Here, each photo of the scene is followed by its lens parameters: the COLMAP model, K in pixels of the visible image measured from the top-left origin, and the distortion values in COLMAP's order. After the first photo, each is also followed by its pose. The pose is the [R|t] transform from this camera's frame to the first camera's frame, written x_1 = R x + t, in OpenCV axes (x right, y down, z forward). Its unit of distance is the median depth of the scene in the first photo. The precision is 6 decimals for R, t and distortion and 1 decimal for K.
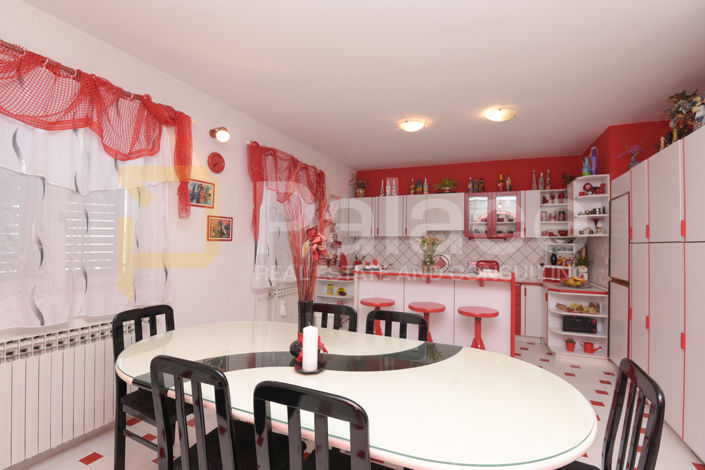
lens RADIAL K [[335.2, 0, 352.5], [0, 335.2, 235.0], [0, 0, 1]] dist [0.005179, -0.015946]
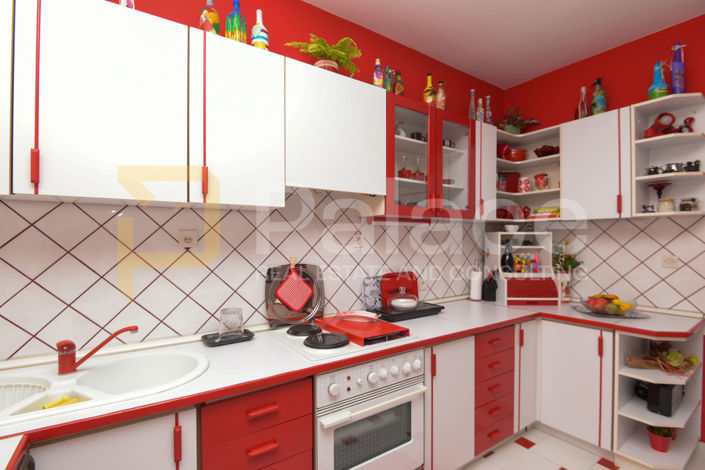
lens RADIAL K [[338.2, 0, 366.2], [0, 338.2, 238.9], [0, 0, 1]] dist [-0.002982, -0.000691]
pose [[0.526817, -0.010573, 0.849913, 0.024232], [-0.015730, 0.999630, 0.022185, 0.036986], [-0.849833, -0.025057, 0.526456, 1.216621]]
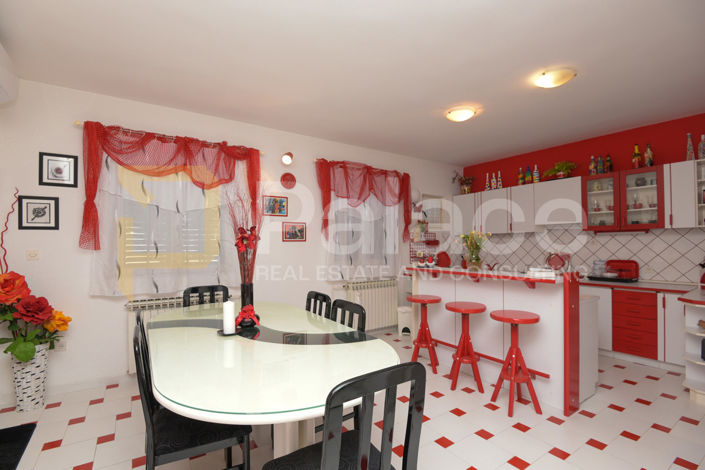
lens RADIAL K [[320.3, 0, 353.1], [0, 320.3, 239.7], [0, 0, 1]] dist [0.001001, -0.013748]
pose [[0.848579, -0.025537, -0.528451, 0.399931], [0.029707, 0.999558, -0.000600, 0.017059], [0.528233, -0.015189, 0.848963, 0.075012]]
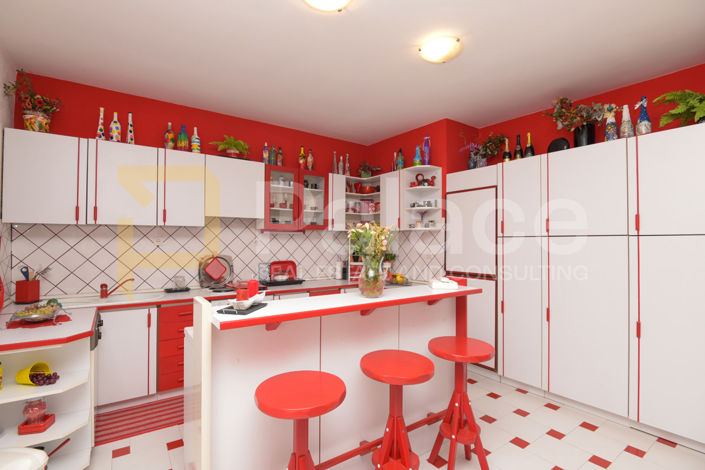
lens RADIAL K [[335.2, 0, 352.5], [0, 335.2, 235.0], [0, 0, 1]] dist [0.005179, -0.015946]
pose [[0.523683, 0.007140, 0.851883, -0.218060], [-0.019403, 0.999805, 0.003548, 0.019907], [-0.851692, -0.018388, 0.523720, 0.727455]]
